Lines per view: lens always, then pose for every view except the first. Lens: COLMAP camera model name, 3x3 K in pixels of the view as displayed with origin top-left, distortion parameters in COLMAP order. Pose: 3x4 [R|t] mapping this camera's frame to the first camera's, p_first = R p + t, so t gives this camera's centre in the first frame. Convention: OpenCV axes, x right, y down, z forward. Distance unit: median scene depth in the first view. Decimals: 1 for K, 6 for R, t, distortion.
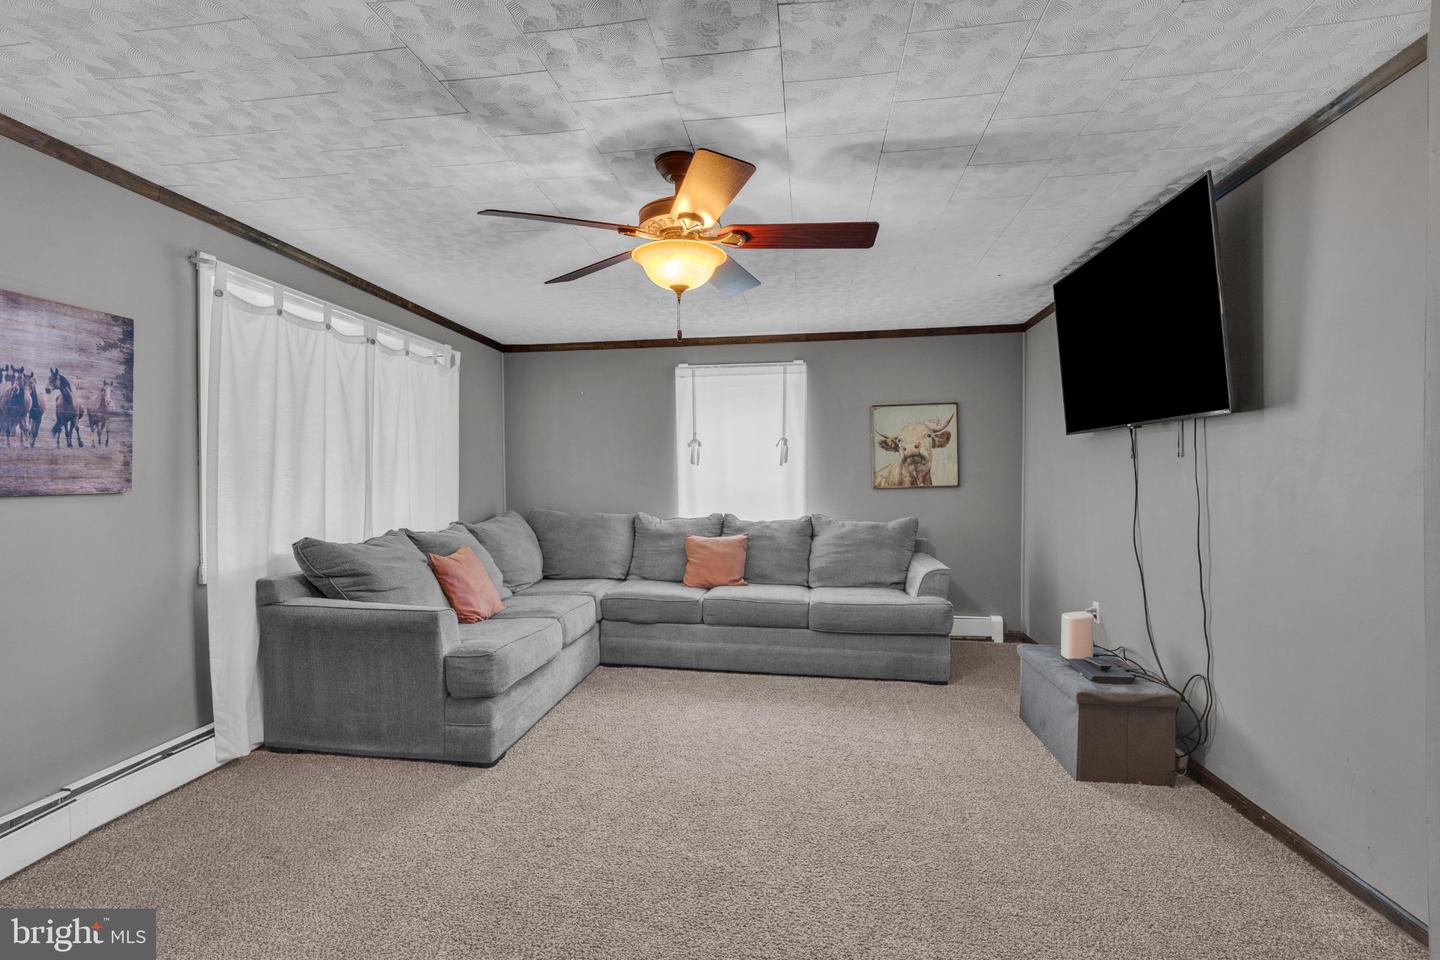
lens RADIAL K [[694.2, 0, 715.0], [0, 694.2, 481.7], [0, 0, 1]] dist [-0.011547, 0.002130]
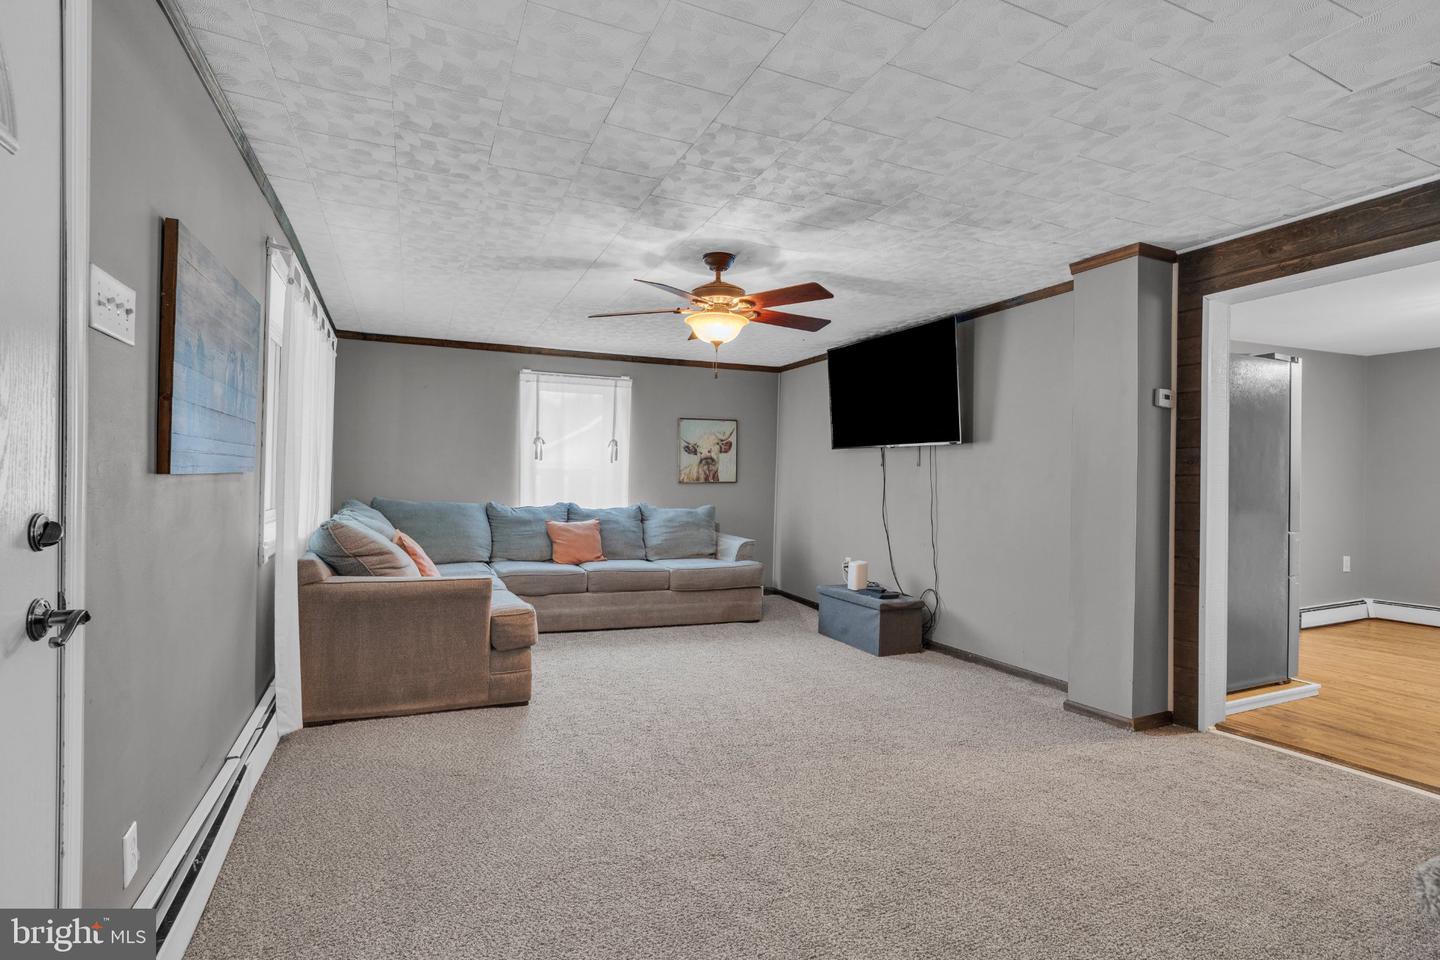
lens RADIAL K [[694.2, 0, 718.4], [0, 694.2, 476.8], [0, 0, 1]] dist [-0.011547, 0.002130]
pose [[0.843584, 0.019920, 0.536628, -0.657907], [-0.017000, 0.999802, -0.010389, 0.017308], [-0.536729, -0.000359, 0.843755, -0.194979]]
